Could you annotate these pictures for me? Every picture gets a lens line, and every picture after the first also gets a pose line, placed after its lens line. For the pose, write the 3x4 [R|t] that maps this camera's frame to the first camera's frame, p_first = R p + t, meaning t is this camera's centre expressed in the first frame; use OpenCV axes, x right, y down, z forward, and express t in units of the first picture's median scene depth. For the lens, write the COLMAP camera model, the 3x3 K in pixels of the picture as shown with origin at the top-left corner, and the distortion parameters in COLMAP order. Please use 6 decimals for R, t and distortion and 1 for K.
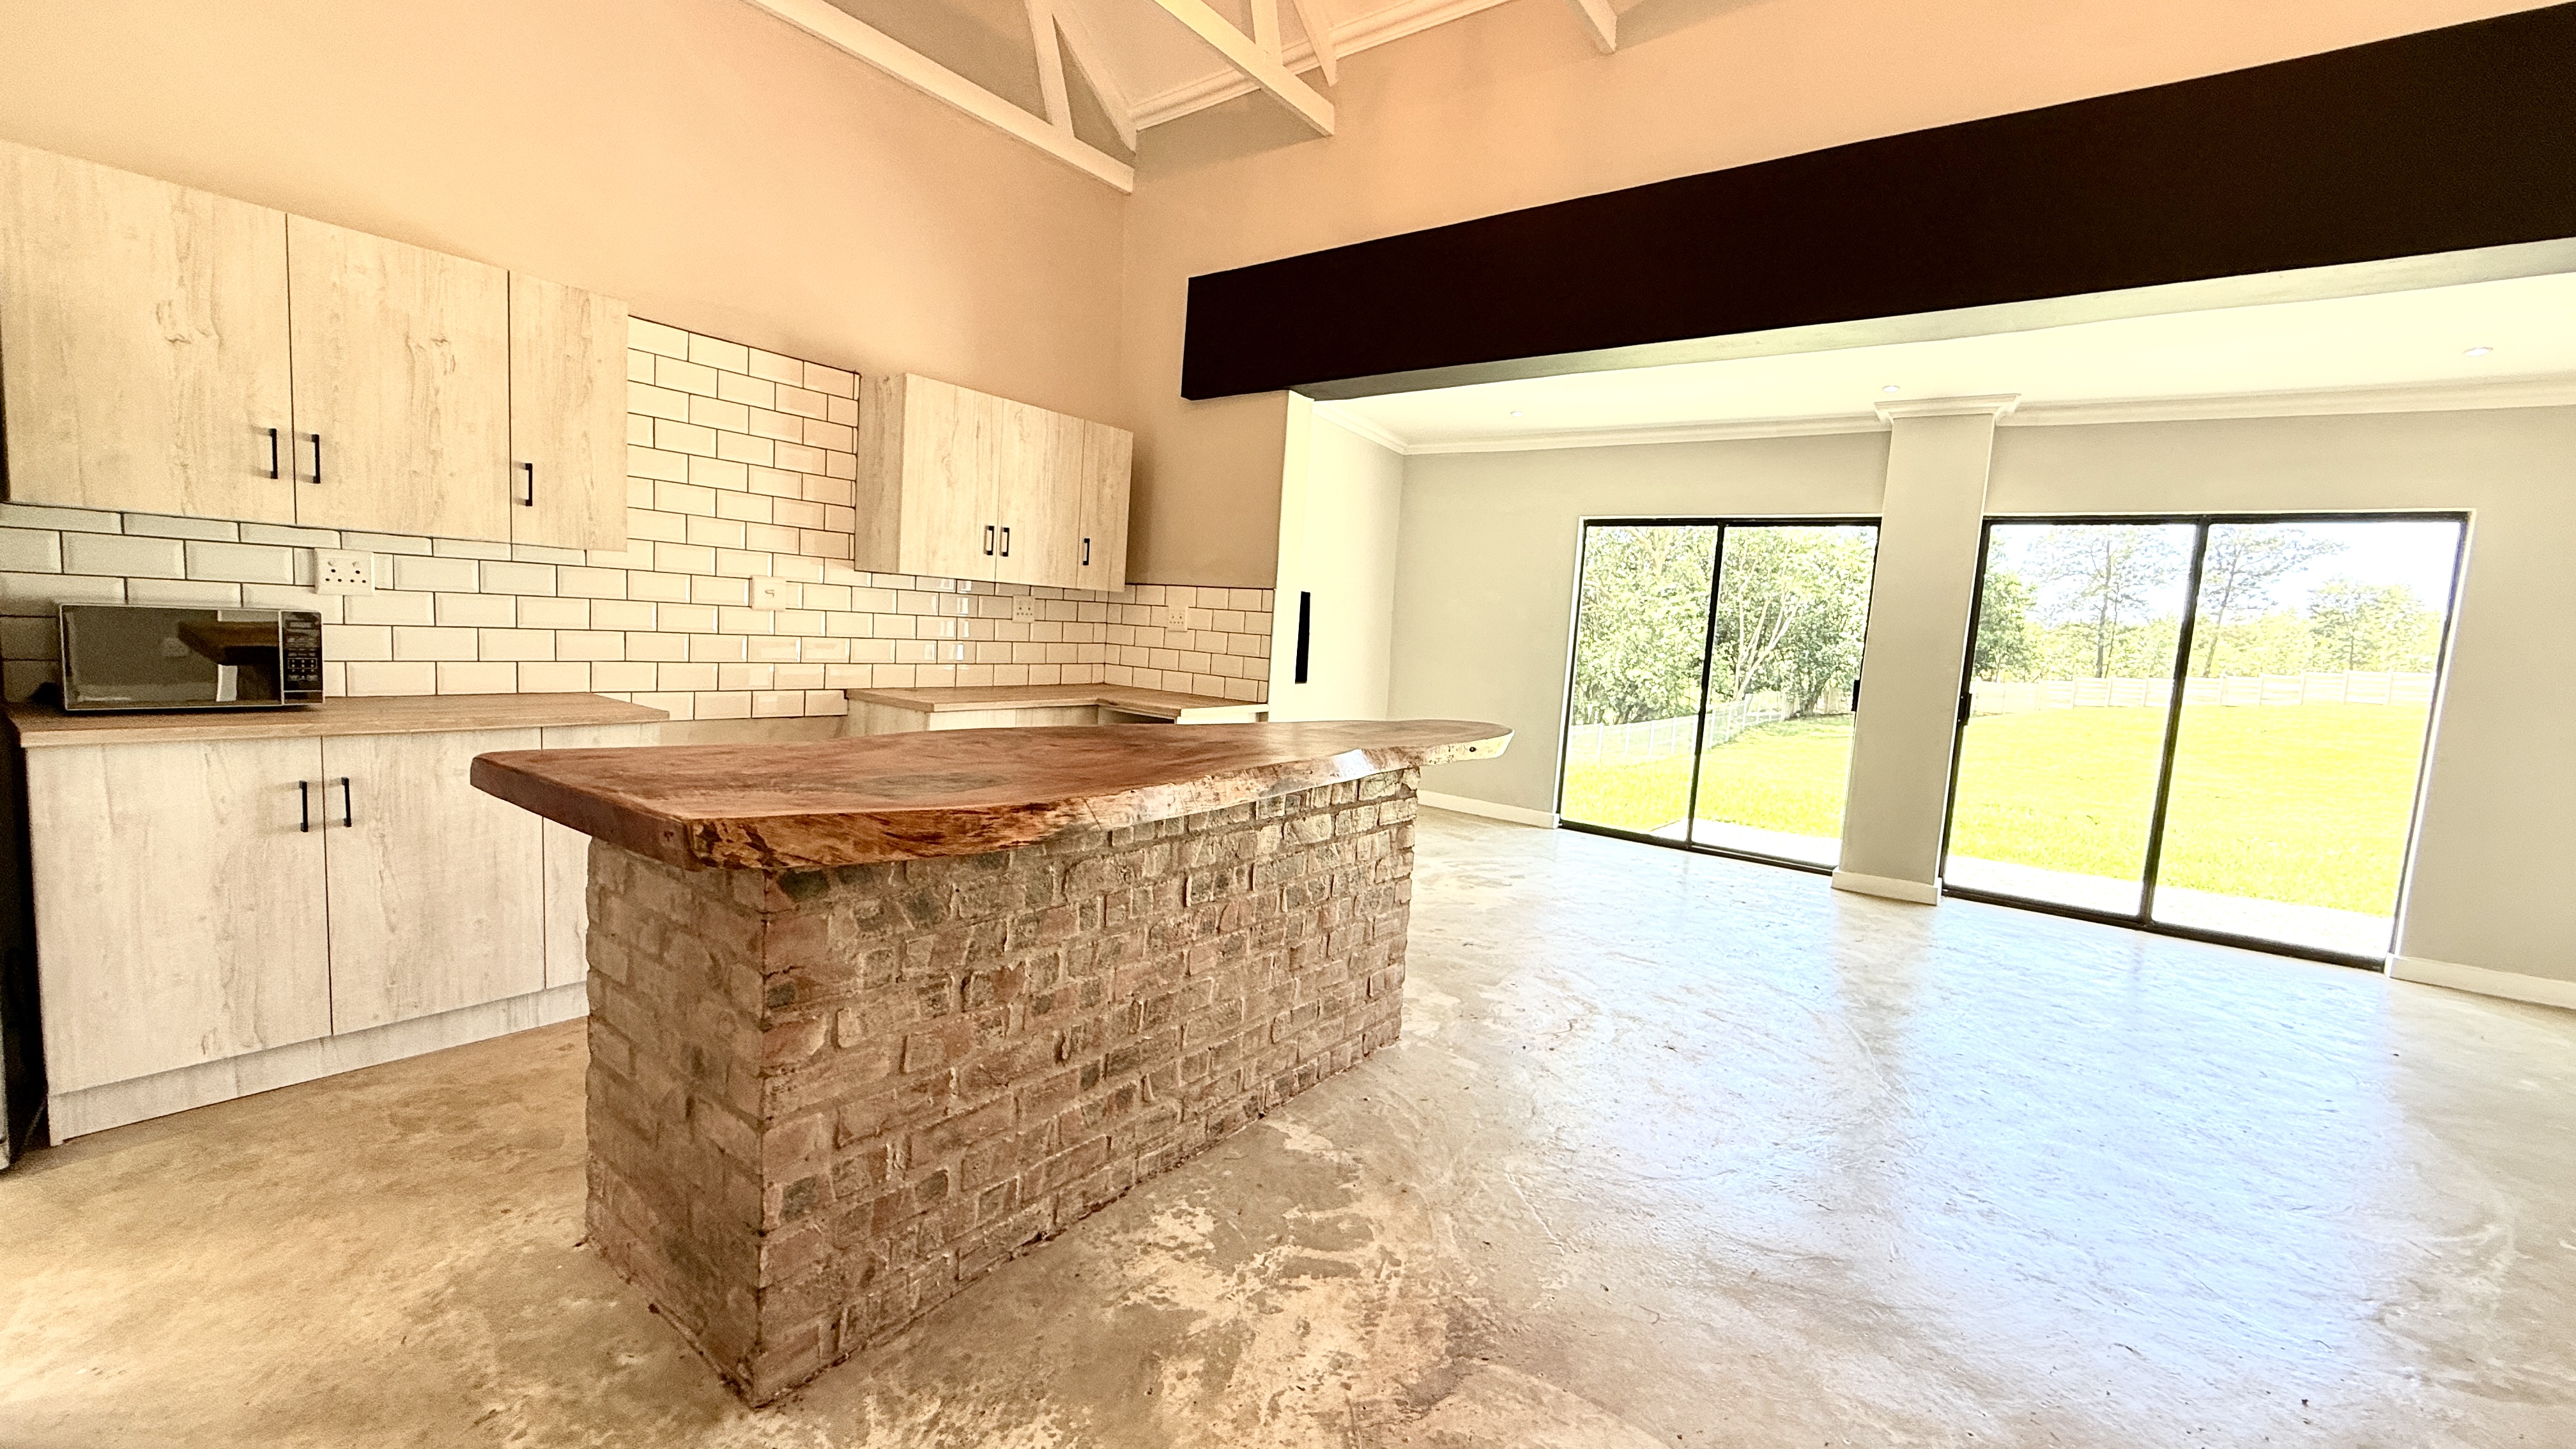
lens RADIAL K [[1028.1, 0, 1283.2], [0, 1028.1, 723.3], [0, 0, 1]] dist [-0.000706, 0.000378]
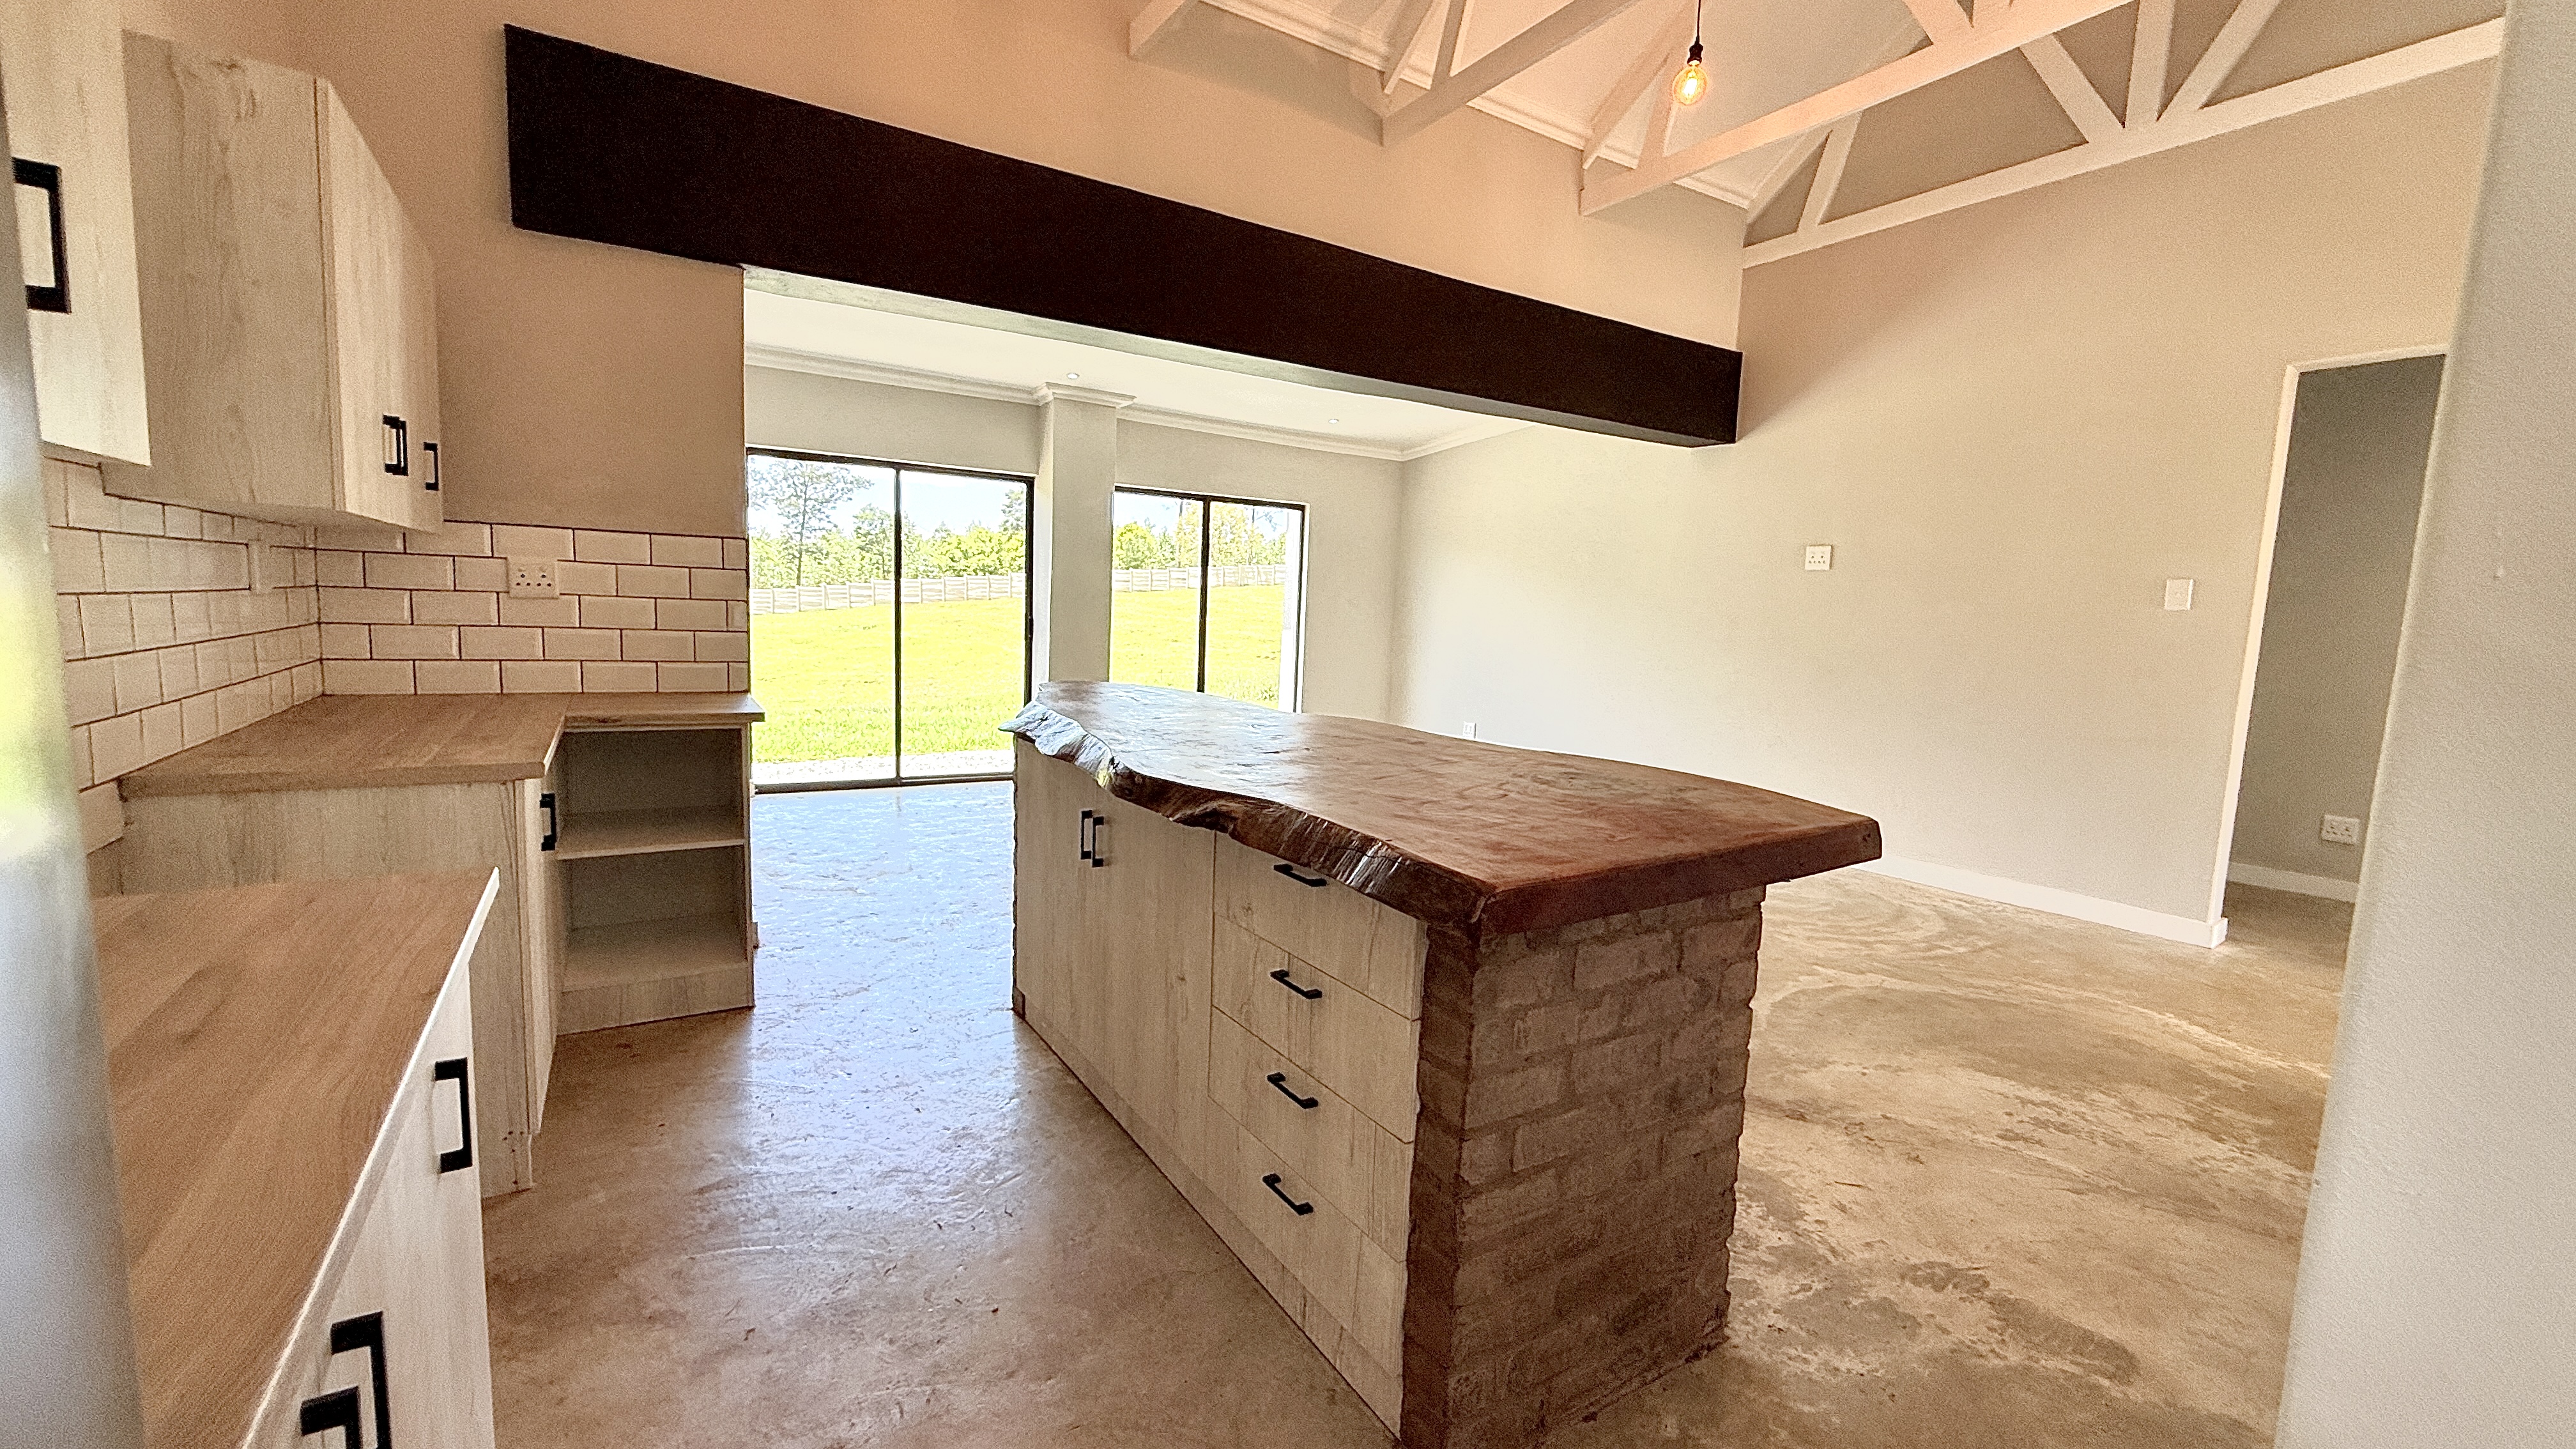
lens RADIAL K [[1028.1, 0, 1283.2], [0, 1028.1, 723.3], [0, 0, 1]] dist [-0.000706, 0.000378]
pose [[0.365221, -0.150851, 0.918617, -0.815261], [0.073401, 0.988378, 0.133124, -0.096134], [-0.928023, 0.018808, 0.372048, 0.506769]]
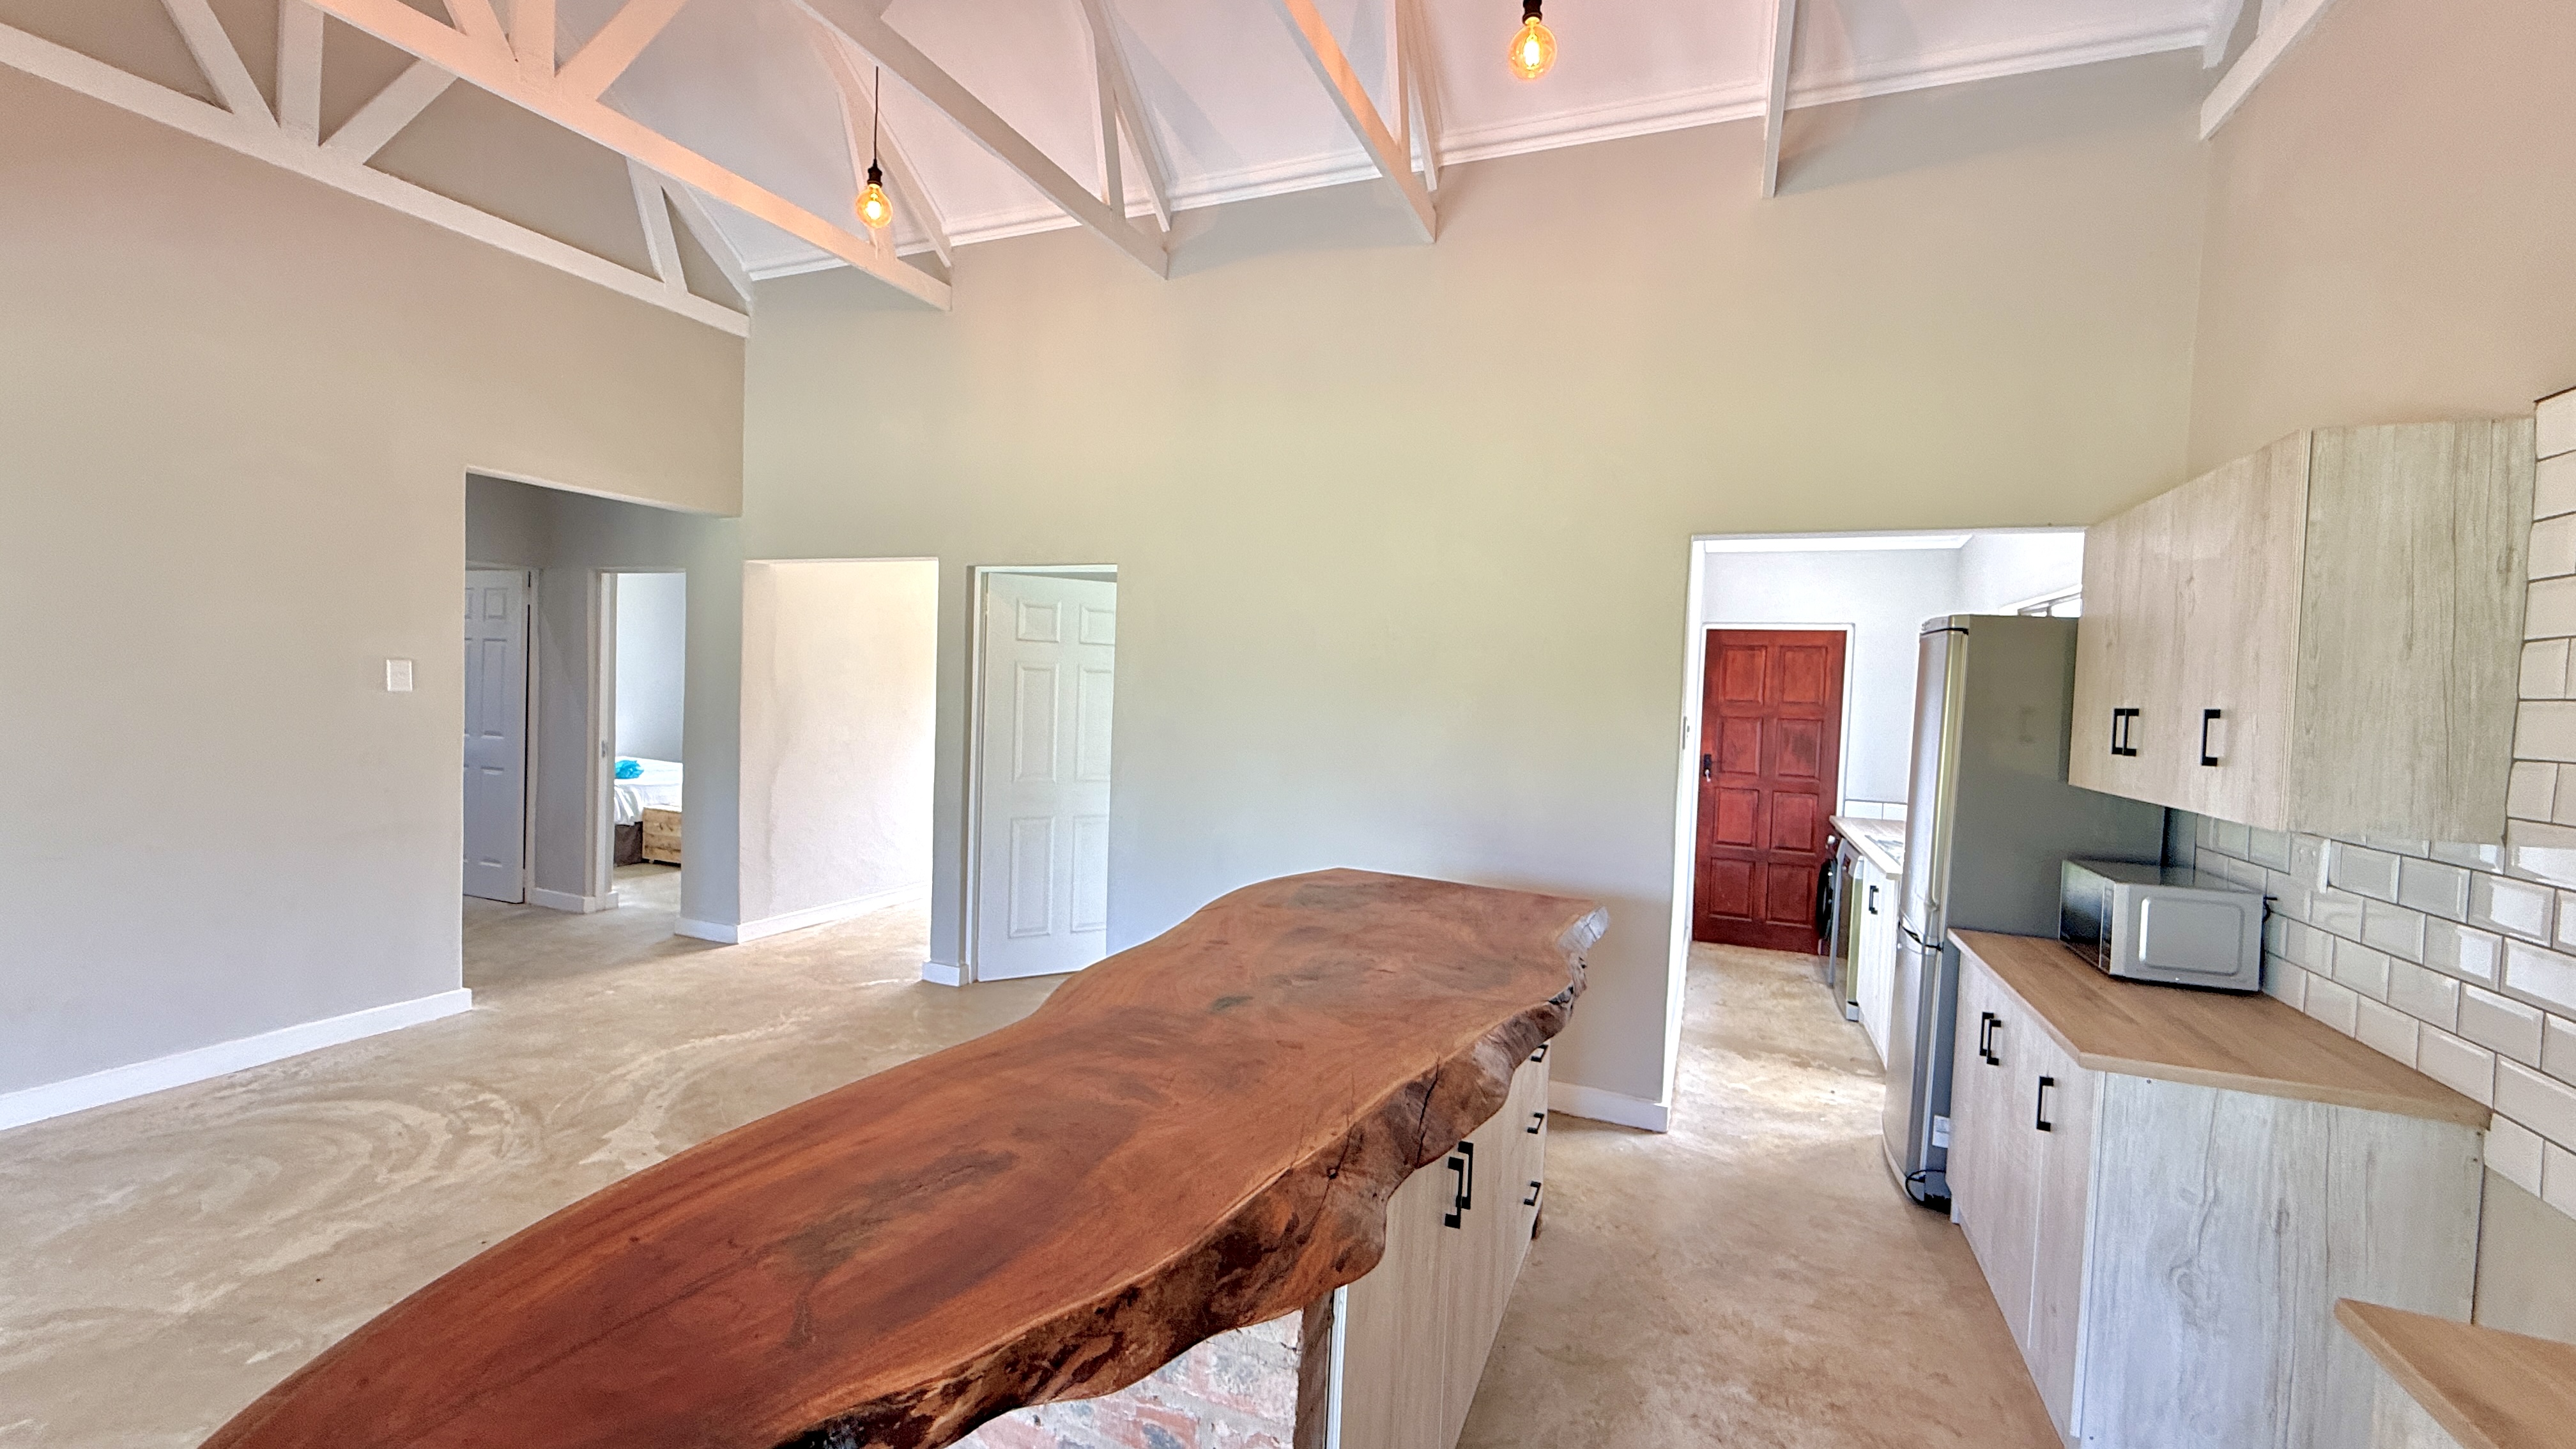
lens RADIAL K [[1028.1, 0, 1283.2], [0, 1028.1, 723.3], [0, 0, 1]] dist [-0.000706, 0.000378]
pose [[-0.966451, -0.091229, -0.240105, 0.079861], [-0.122092, 0.985605, 0.116947, -0.223682], [0.225979, 0.142338, -0.963677, 1.412930]]
